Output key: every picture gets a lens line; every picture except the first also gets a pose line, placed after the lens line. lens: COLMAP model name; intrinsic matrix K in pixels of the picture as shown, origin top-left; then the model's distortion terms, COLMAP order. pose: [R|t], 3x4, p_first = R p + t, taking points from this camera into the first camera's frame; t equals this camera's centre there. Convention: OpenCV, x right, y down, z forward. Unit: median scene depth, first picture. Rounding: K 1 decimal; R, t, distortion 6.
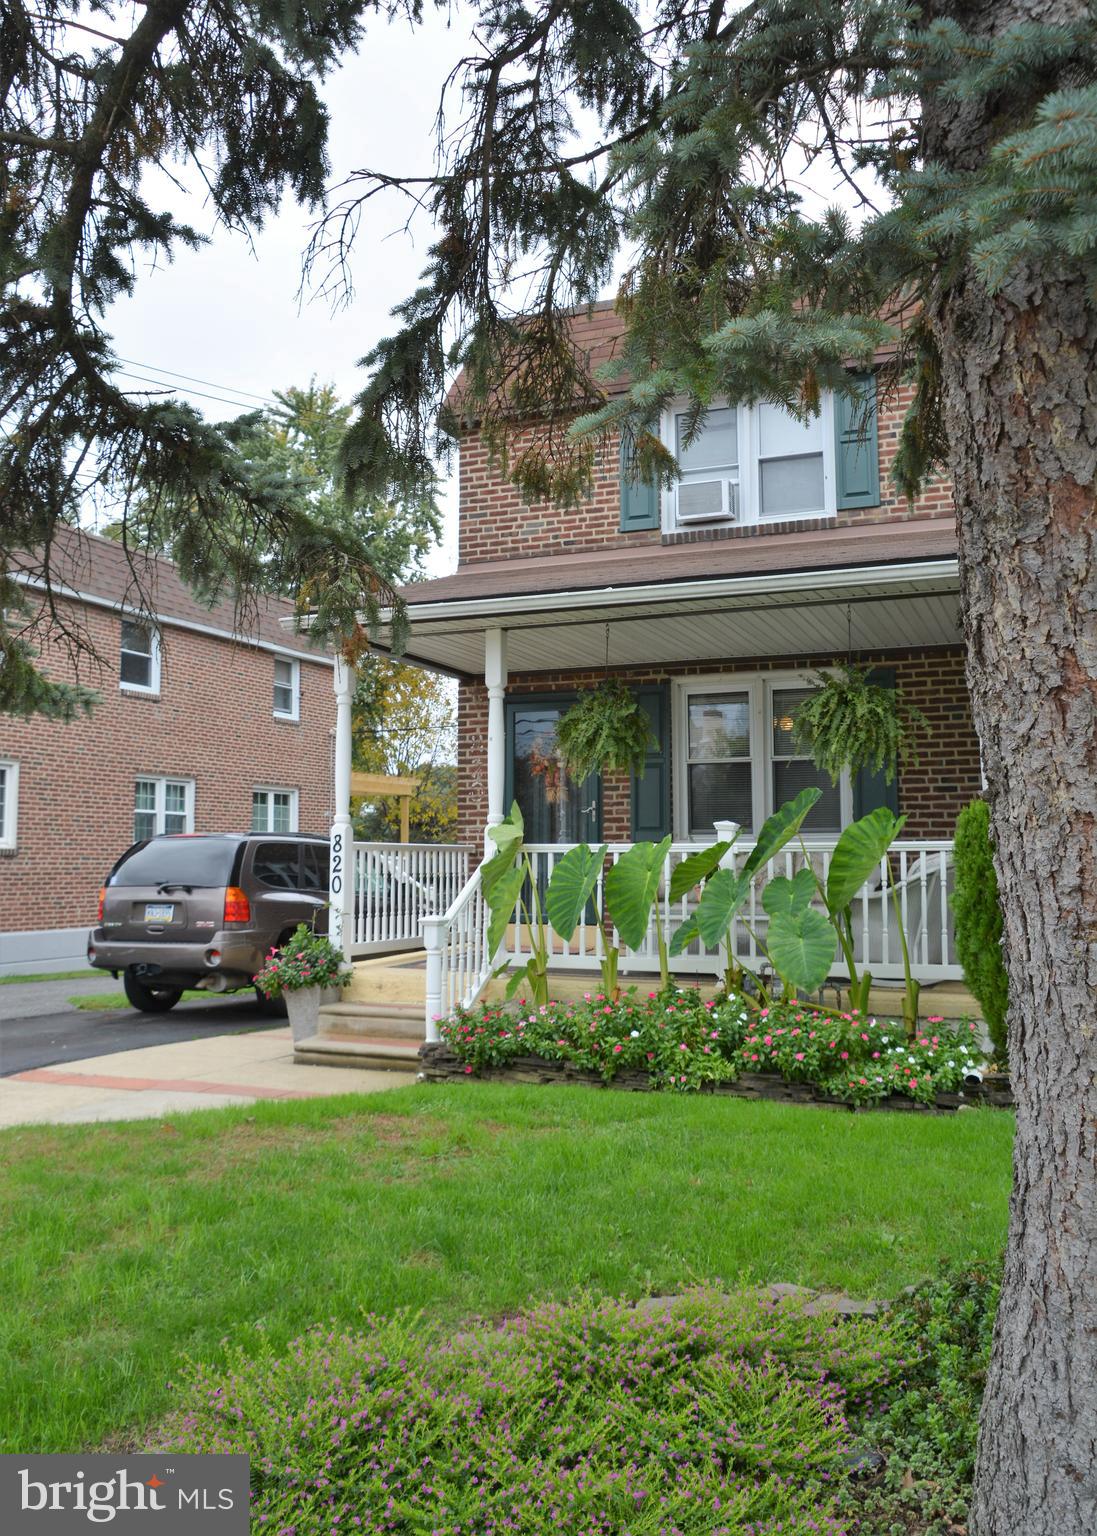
lens RADIAL K [[1290.7, 0, 545.9], [0, 1290.7, 741.5], [0, 0, 1]] dist [-0.066950, 0.017826]
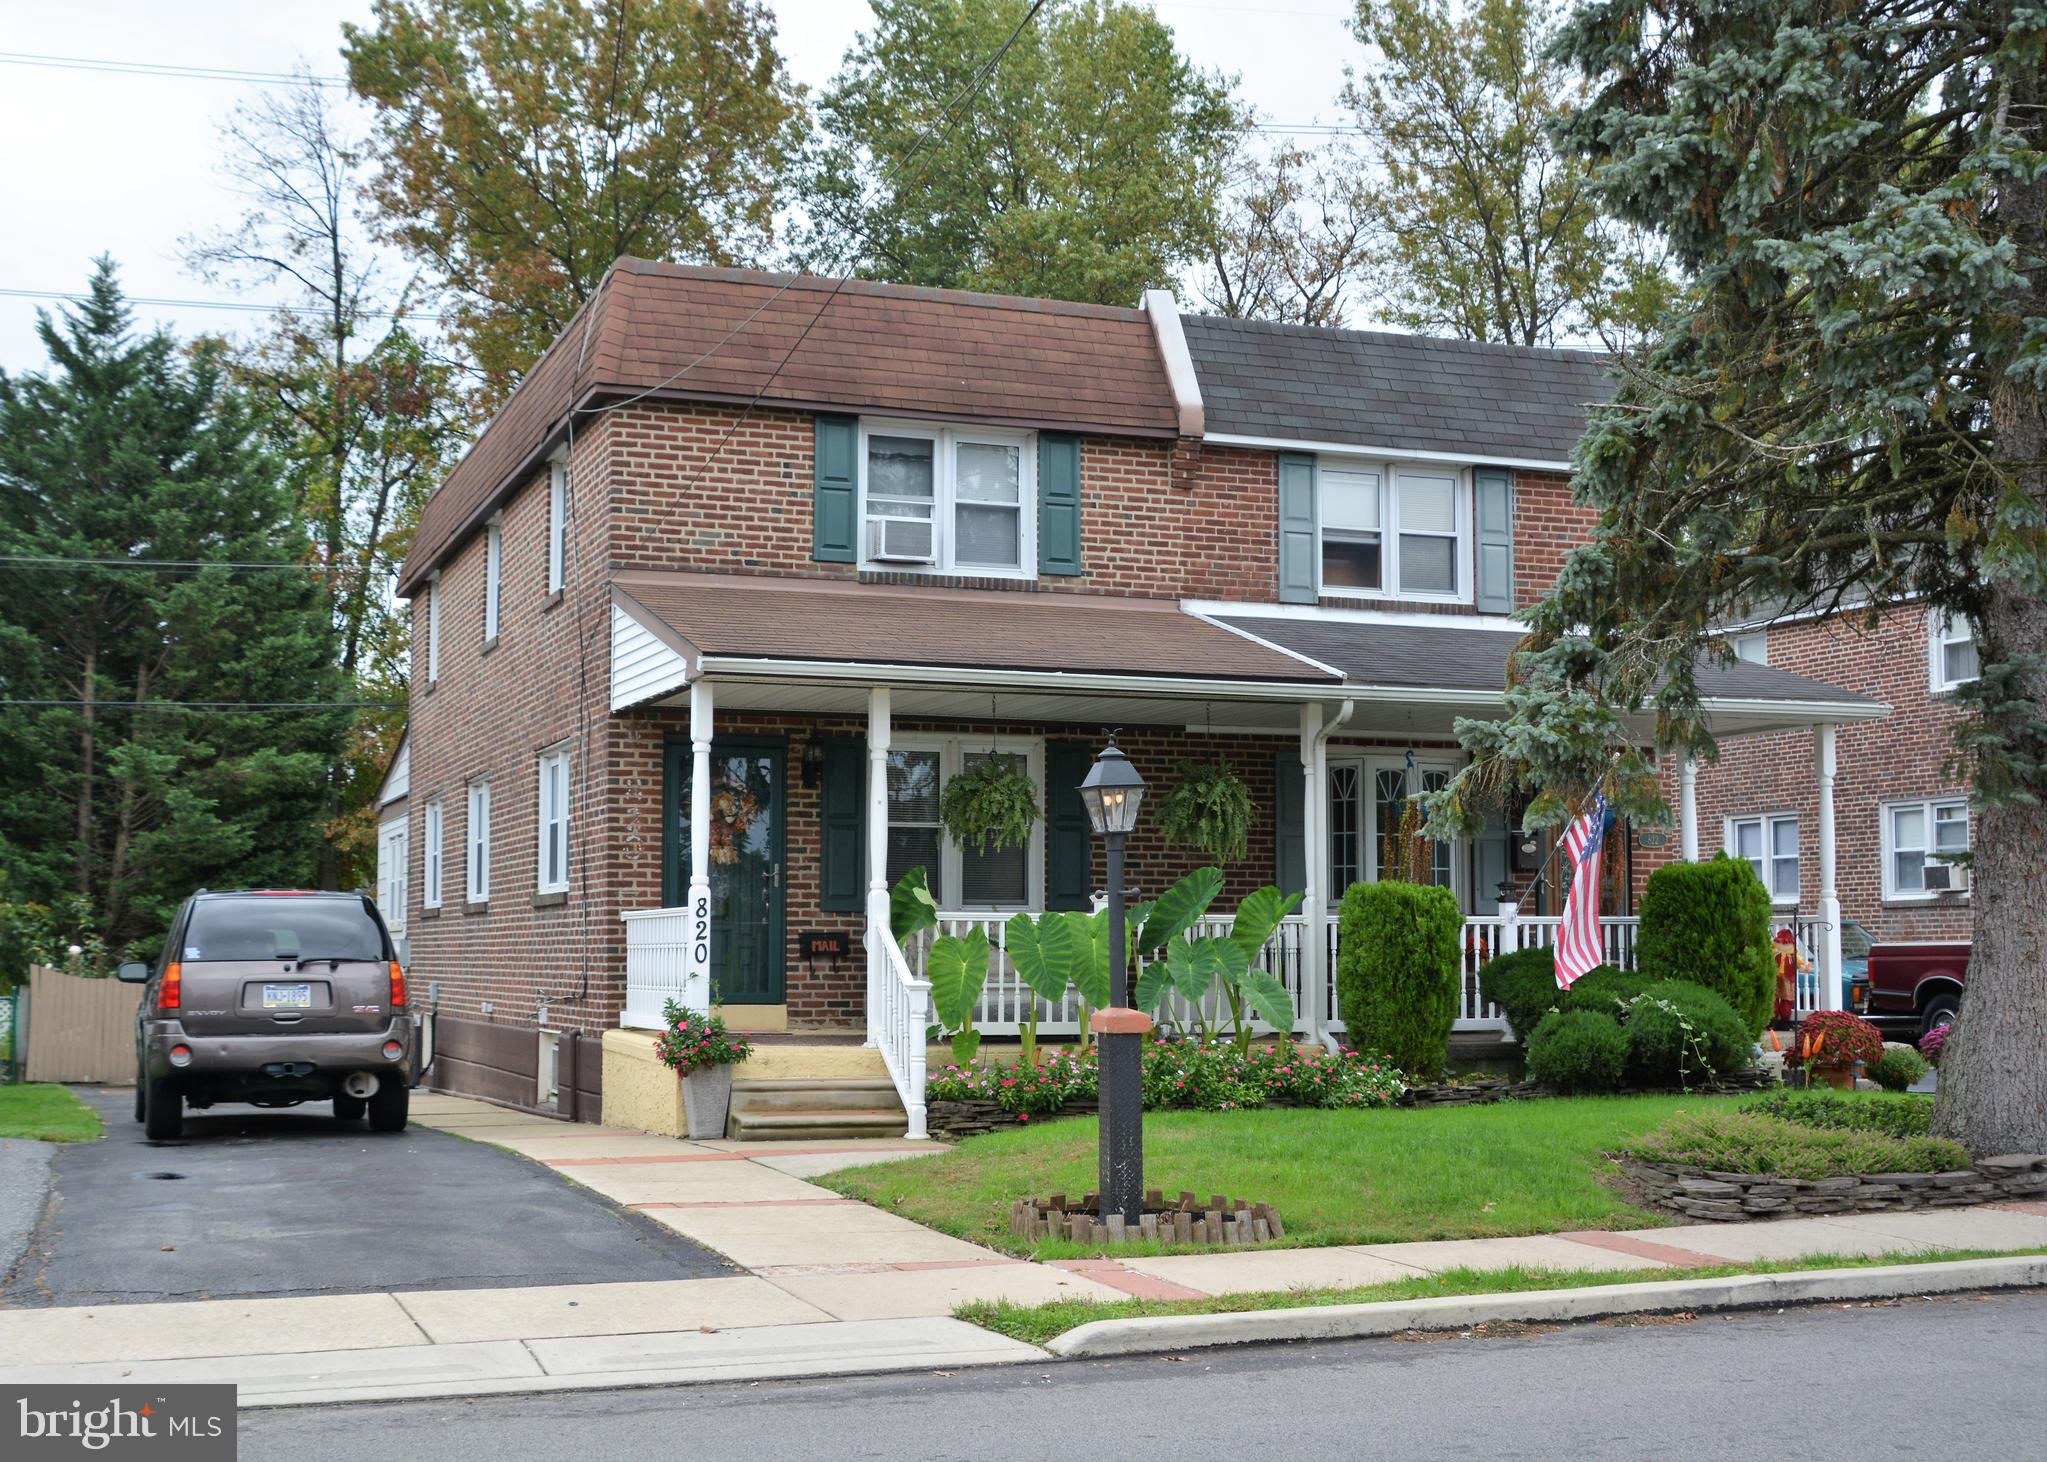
lens RADIAL K [[2521.8, 0, 1021.3], [0, 2521.8, 815.9], [0, 0, 1]] dist [-0.102450, 0.018013]
pose [[0.720549, 0.041638, 0.692153, -1.014915], [-0.066183, 0.997768, 0.008876, -0.012547], [-0.690239, -0.052204, 0.721696, -0.346873]]
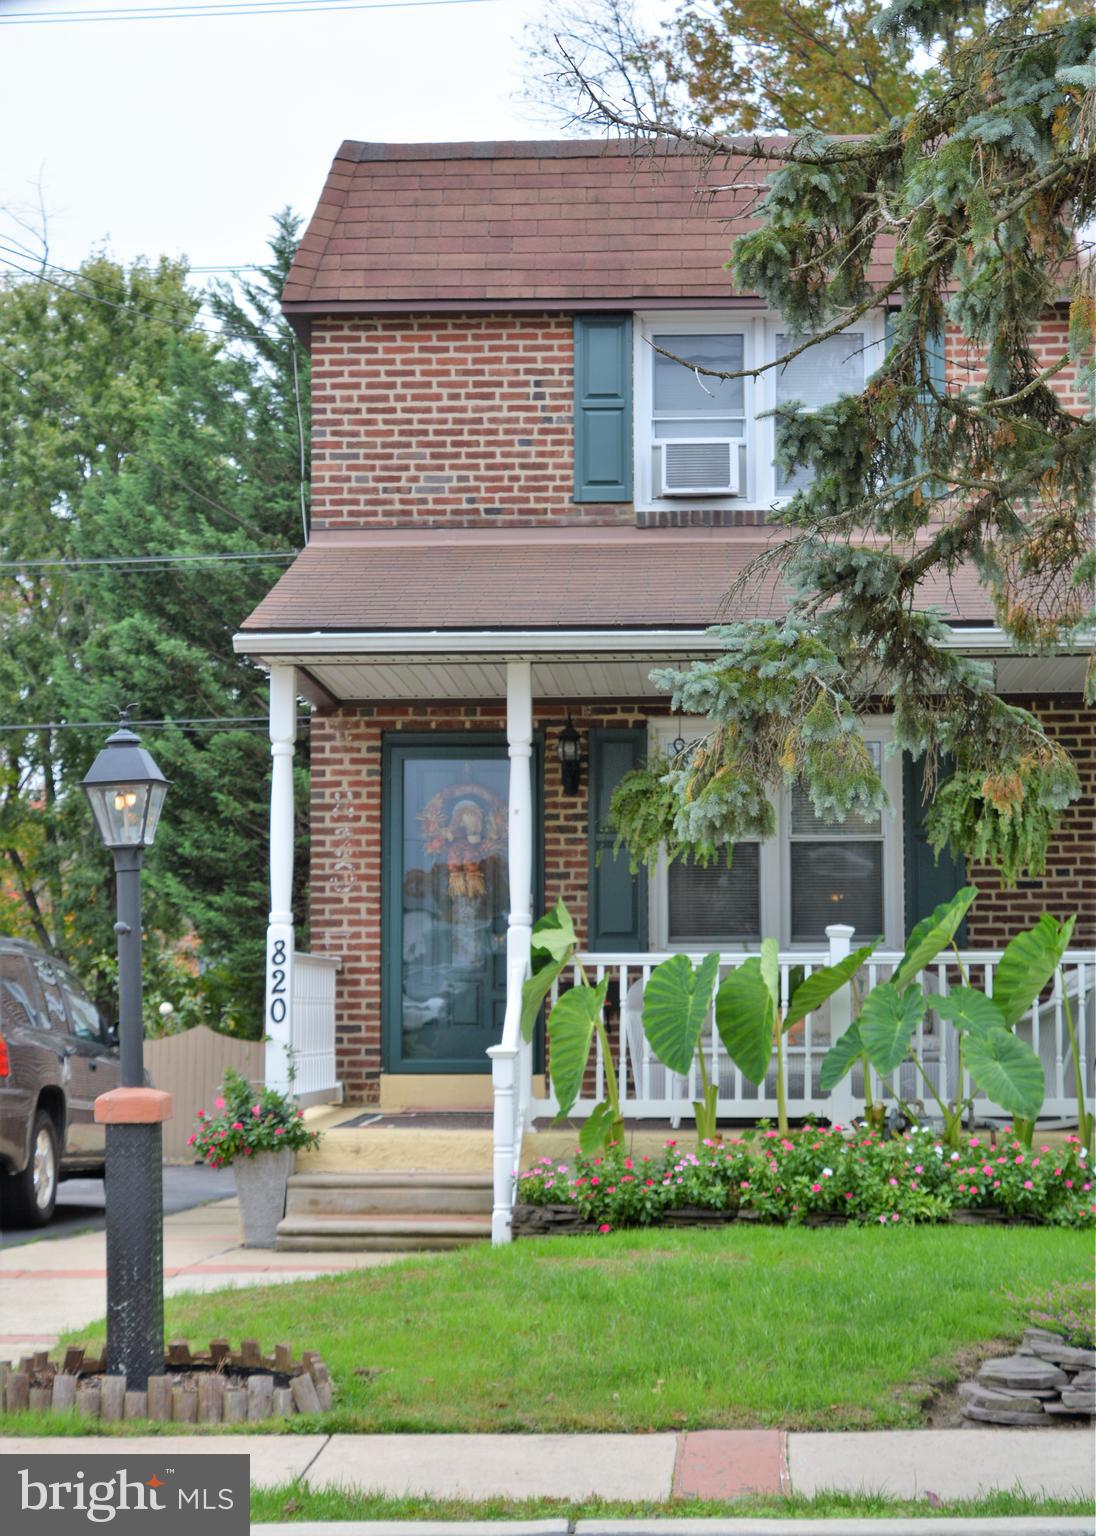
lens RADIAL K [[3041.1, 0, 620.8], [0, 3041.1, 767.9], [0, 0, 1]] dist [-0.047930, -0.052930]
pose [[0.936738, 0.025057, 0.349133, -0.475804], [-0.029057, 0.999558, 0.006223, -0.031747], [-0.348823, -0.015974, 0.937052, -0.522625]]
